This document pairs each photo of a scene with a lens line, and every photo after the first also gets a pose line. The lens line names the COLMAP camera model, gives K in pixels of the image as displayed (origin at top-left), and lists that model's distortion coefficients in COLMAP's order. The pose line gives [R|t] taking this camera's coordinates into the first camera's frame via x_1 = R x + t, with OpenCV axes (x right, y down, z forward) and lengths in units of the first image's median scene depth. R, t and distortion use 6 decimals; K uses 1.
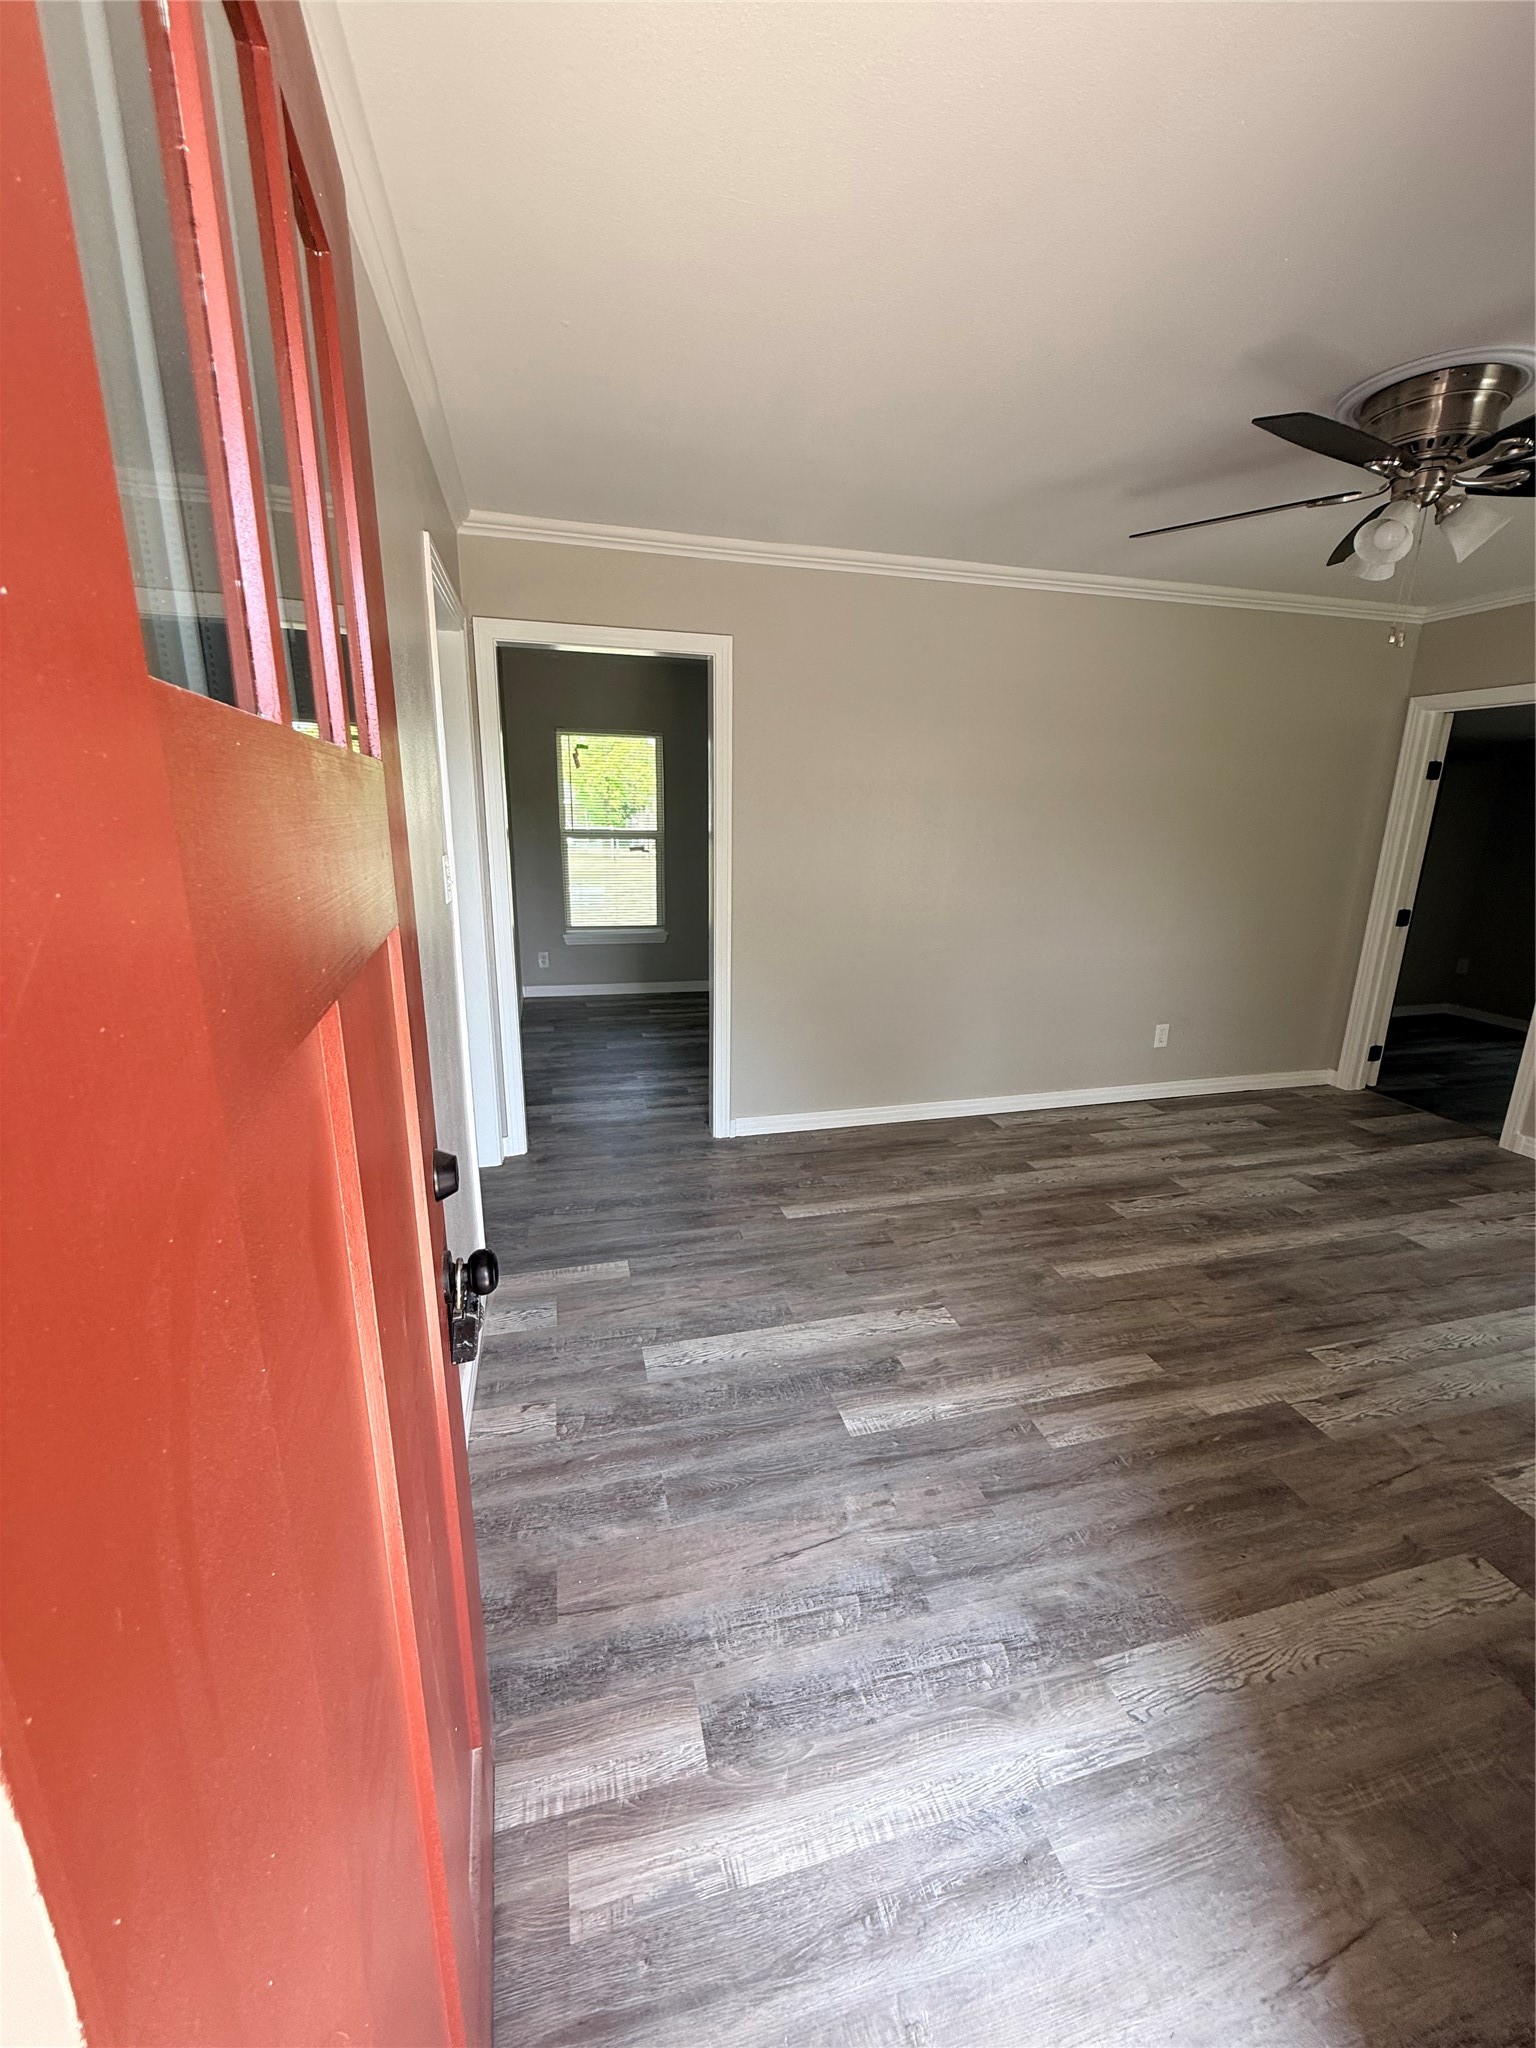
lens RADIAL K [[815.2, 0, 769.9], [0, 815.2, 1017.9], [0, 0, 1]] dist [0.001039, 0.000277]
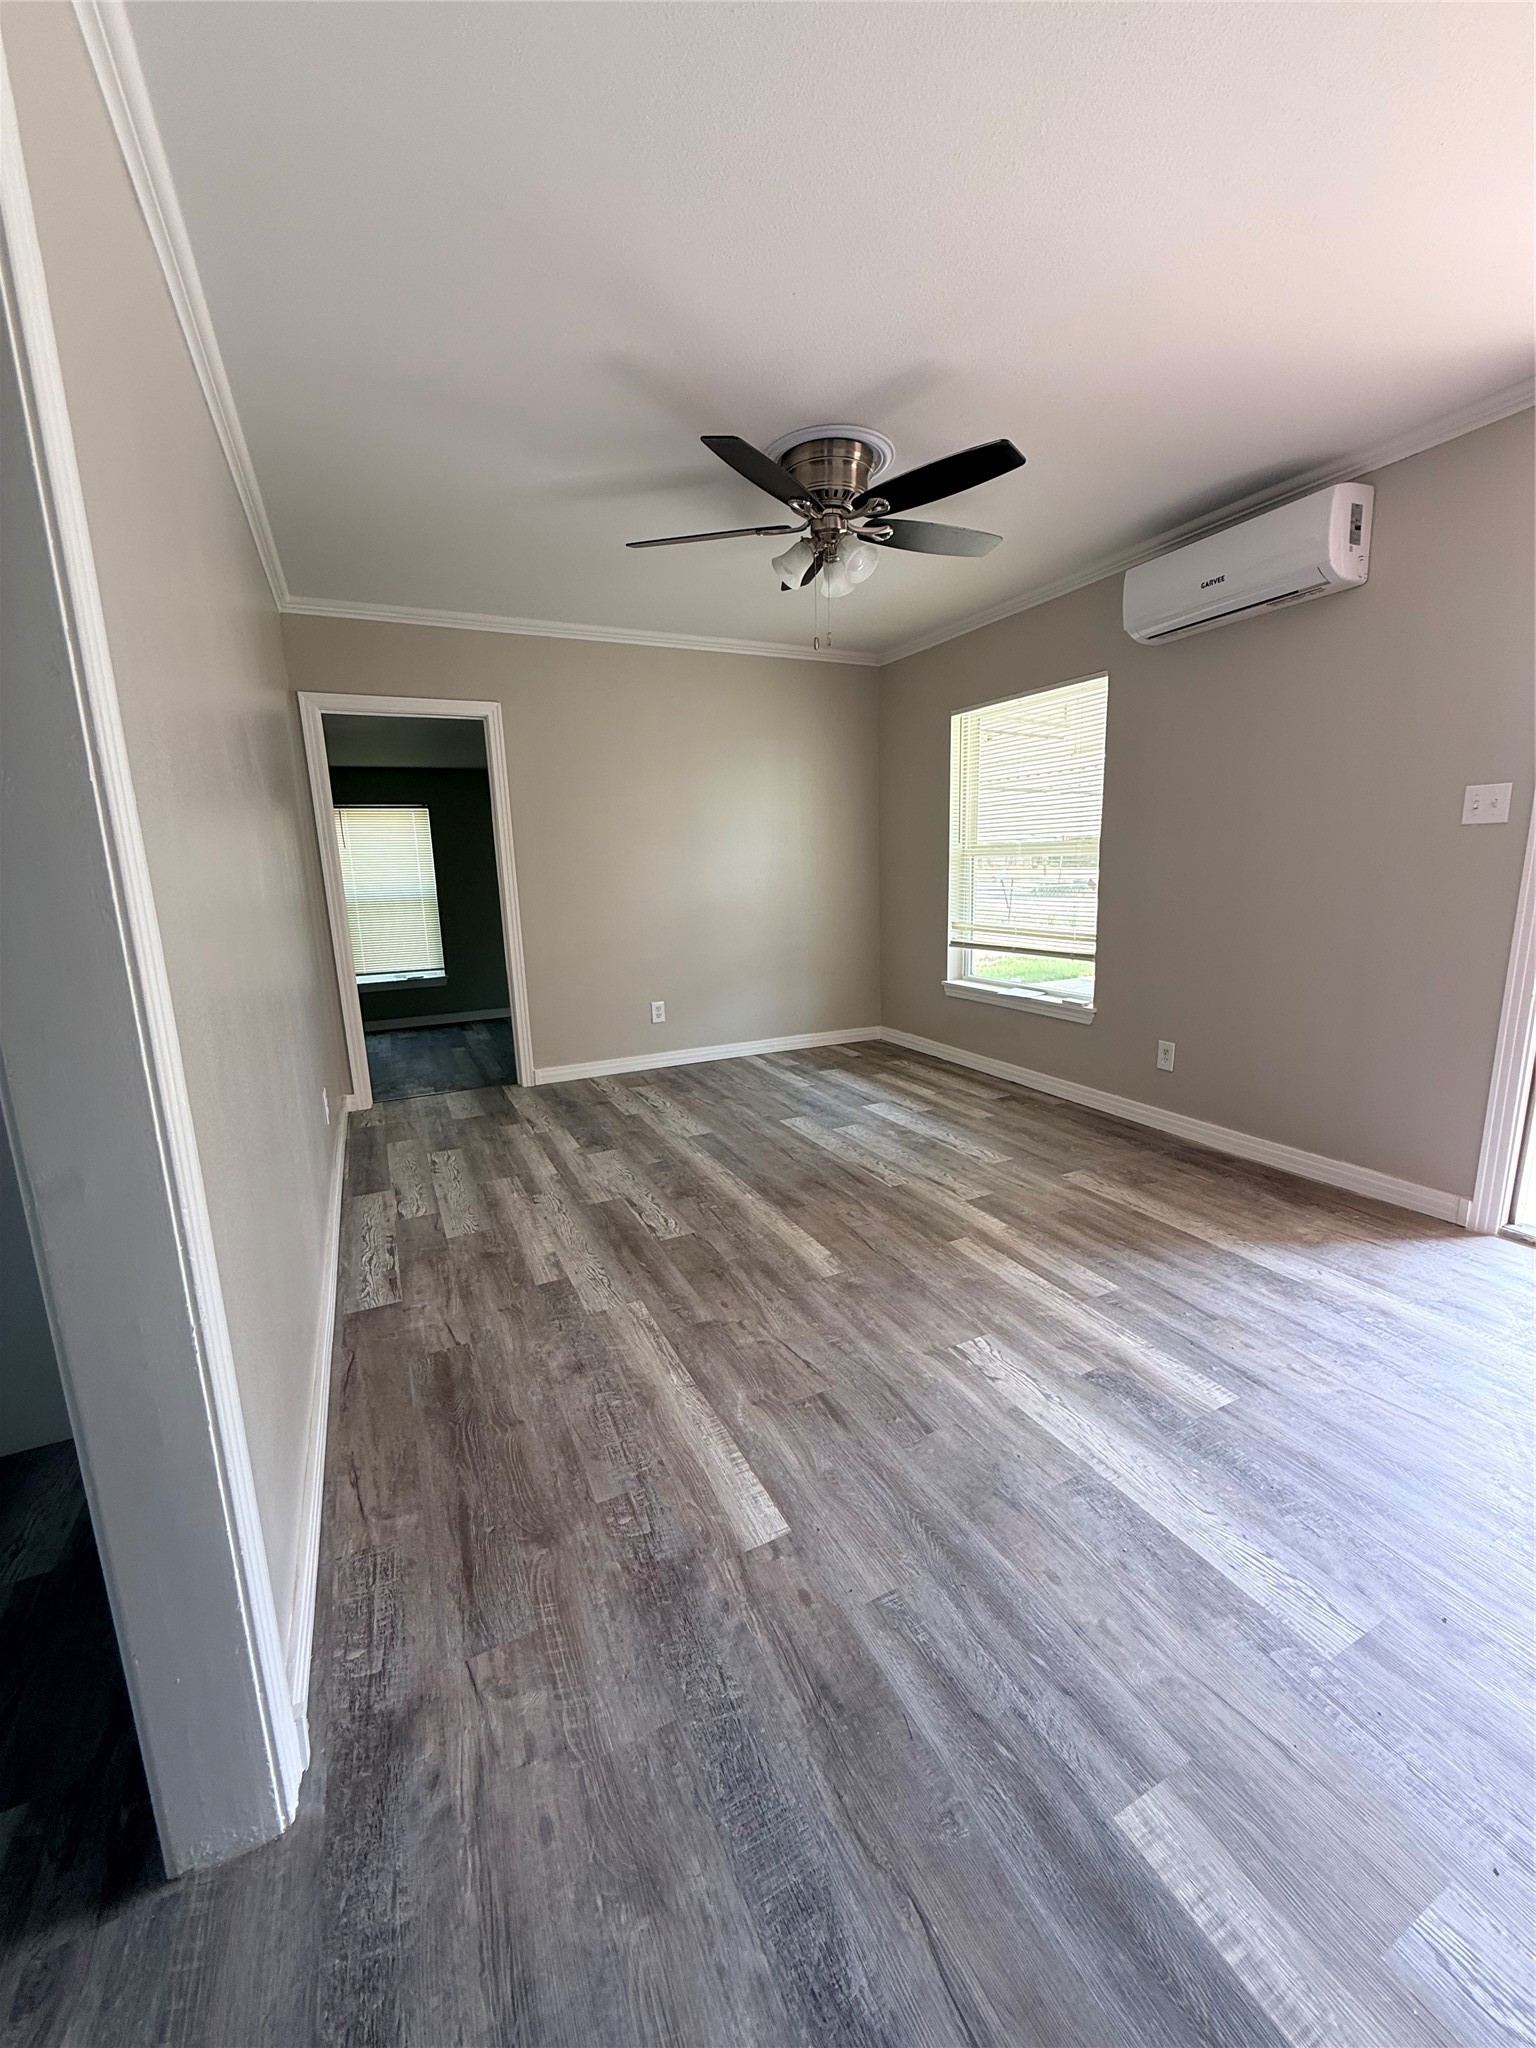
lens RADIAL K [[815.2, 0, 769.9], [0, 815.2, 1017.9], [0, 0, 1]] dist [0.001039, 0.000277]
pose [[-0.196686, -0.202417, 0.959345, -0.431304], [0.272579, 0.928596, 0.251814, -0.194304], [-0.941815, 0.311026, -0.127467, 1.067994]]
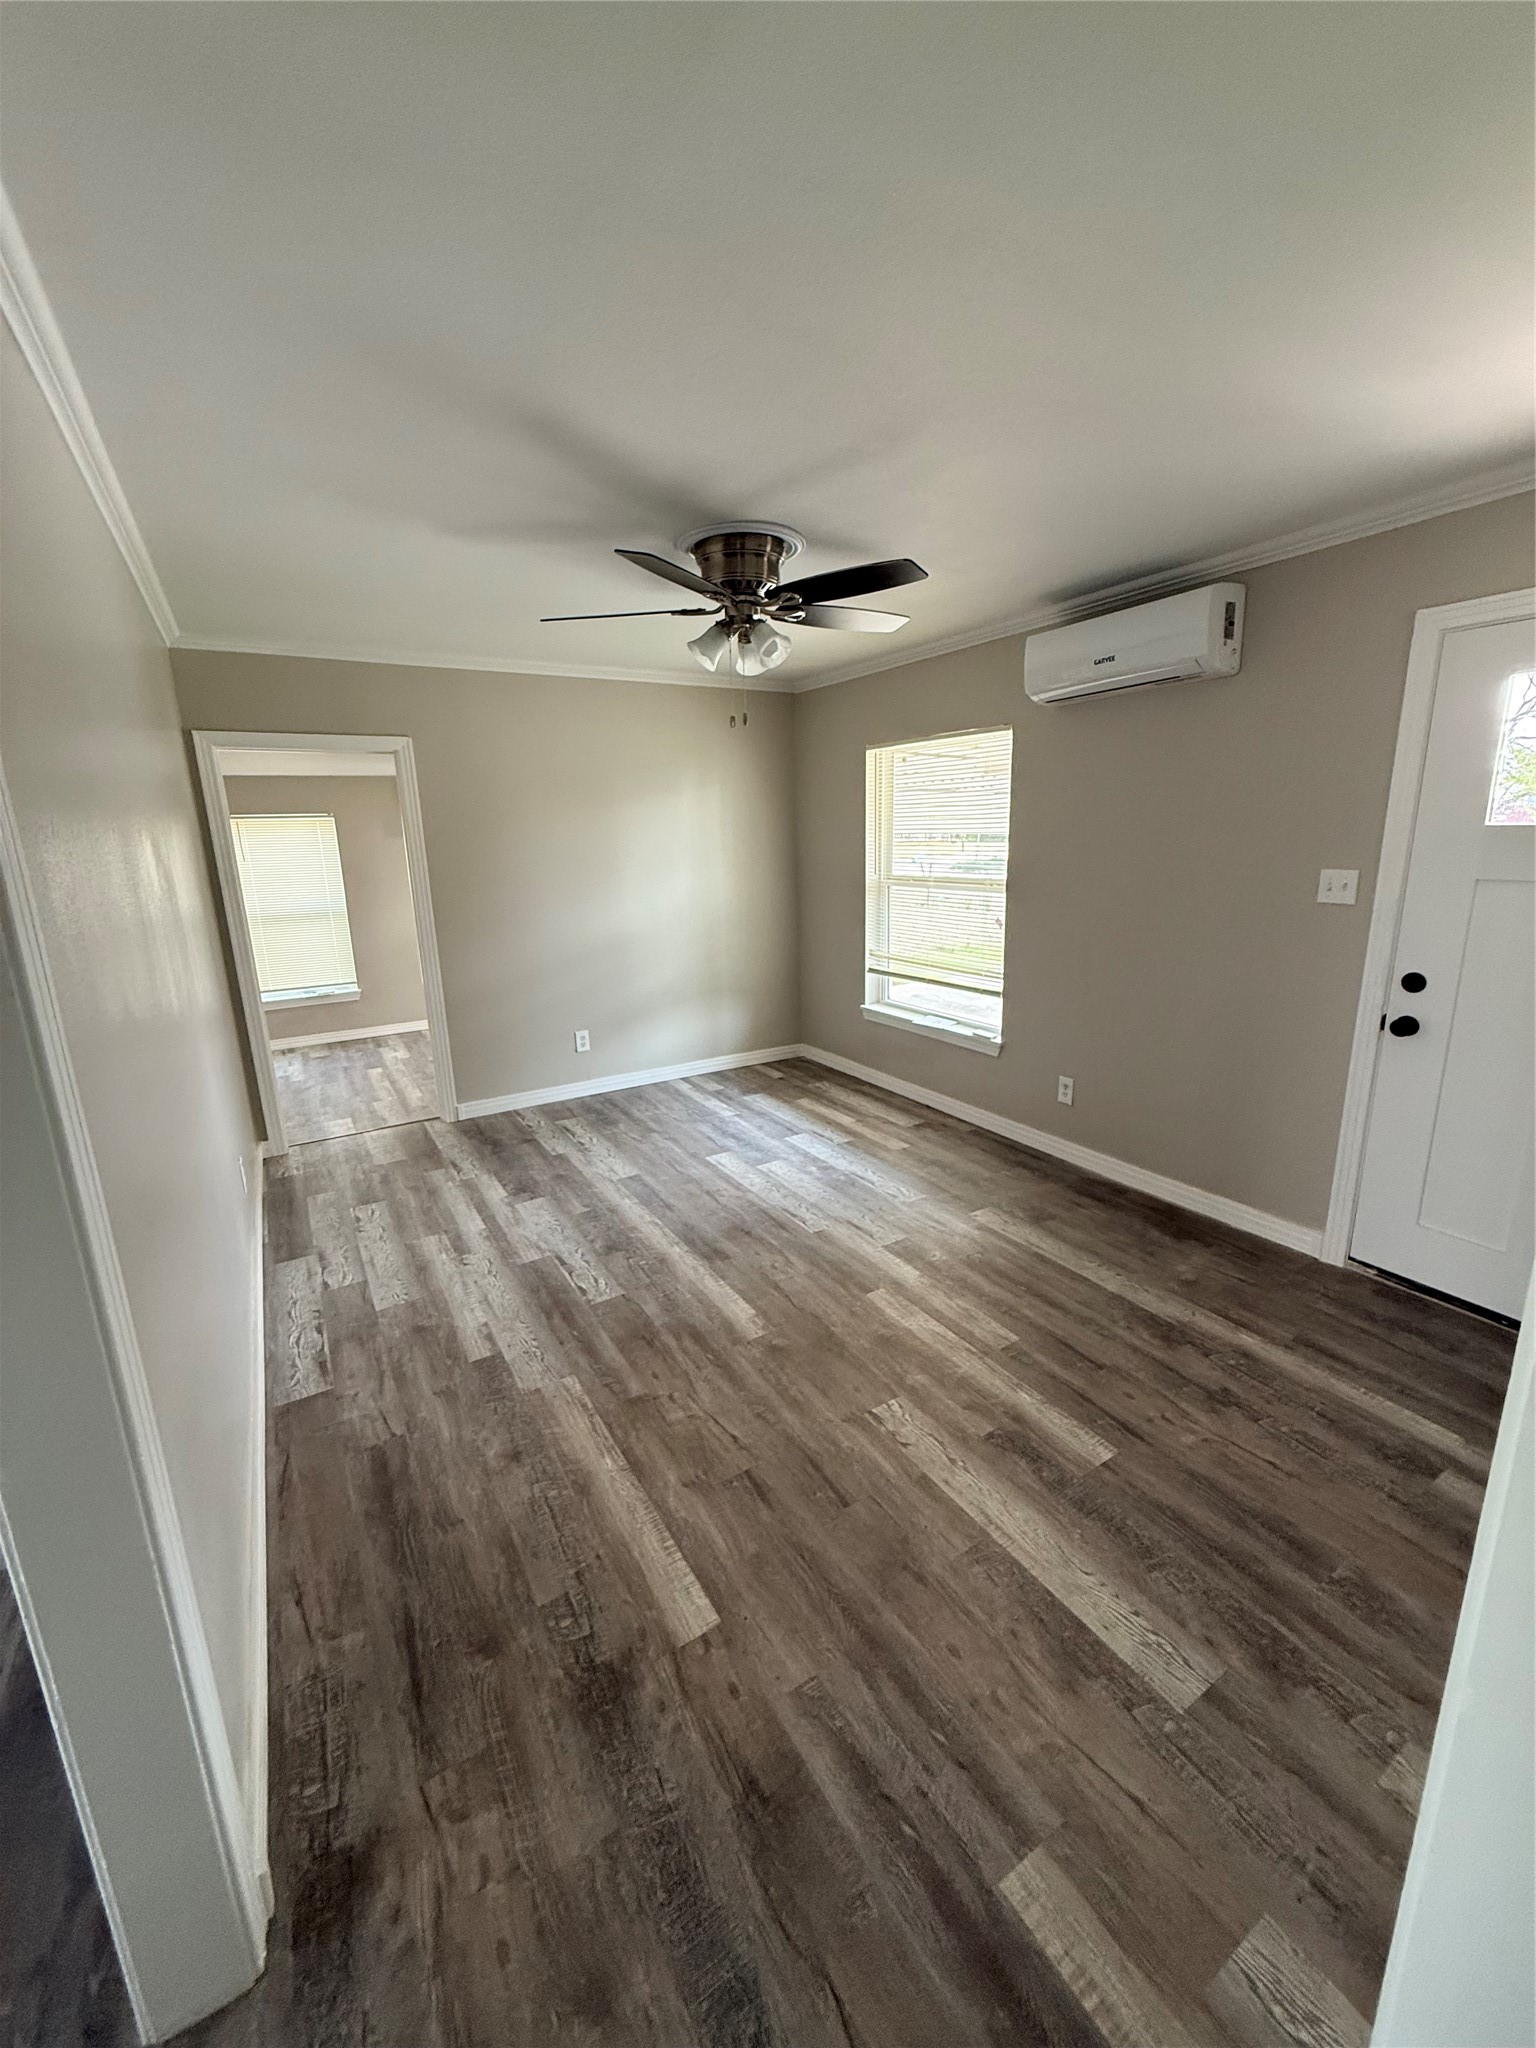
lens RADIAL K [[817.8, 0, 769.3], [0, 817.8, 1017.3], [0, 0, 1]] dist [0.001638, 0.000292]
pose [[-0.285757, -0.230362, 0.930202, -0.445373], [0.262999, 0.914555, 0.307280, -0.313932], [-0.921507, 0.332449, -0.200755, 1.032207]]
